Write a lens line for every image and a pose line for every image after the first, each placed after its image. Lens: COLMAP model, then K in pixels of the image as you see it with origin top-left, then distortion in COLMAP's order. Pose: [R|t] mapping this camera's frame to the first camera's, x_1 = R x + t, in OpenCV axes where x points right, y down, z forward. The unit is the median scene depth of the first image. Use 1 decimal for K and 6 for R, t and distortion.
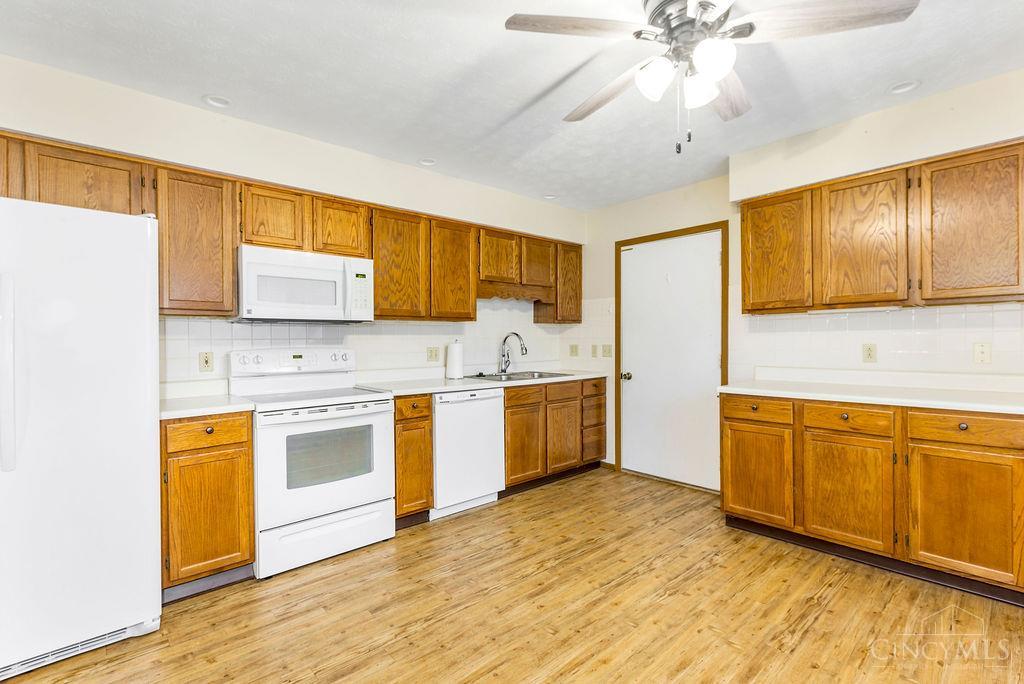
lens RADIAL K [[482.5, 0, 512.0], [0, 482.5, 342.0], [0, 0, 1]] dist [-0.000679, -0.000019]
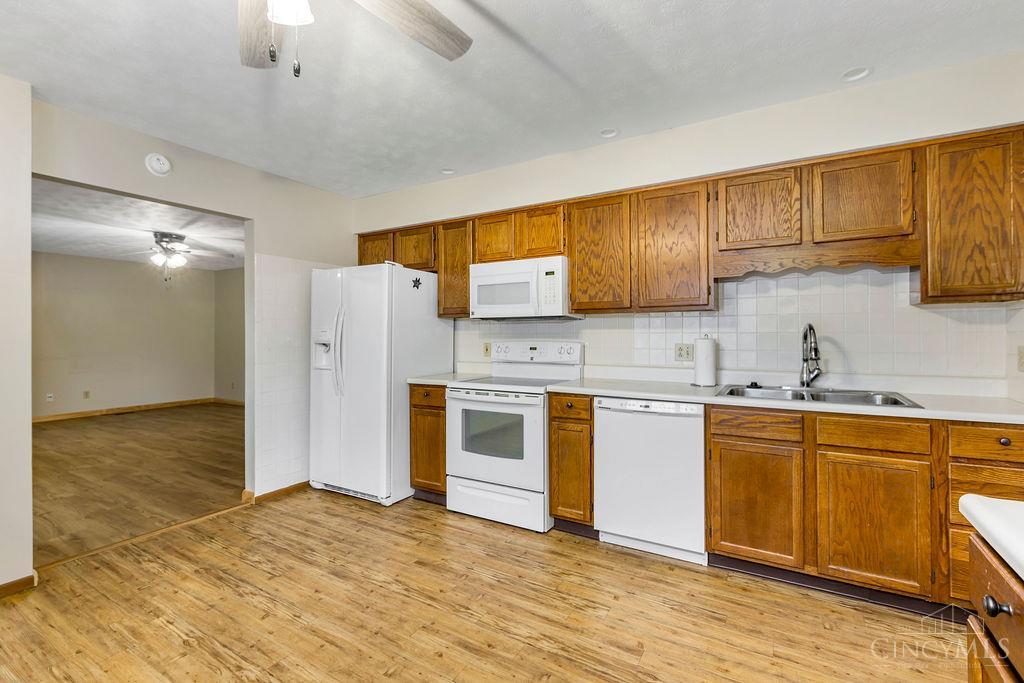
lens RADIAL K [[457.4, 0, 513.3], [0, 457.4, 331.5], [0, 0, 1]] dist [-0.000698, -0.000265]
pose [[0.282281, -0.002169, -0.959329, 0.644007], [-0.003423, 0.999989, -0.003268, -0.007968], [0.959326, 0.004206, 0.282270, 0.672026]]
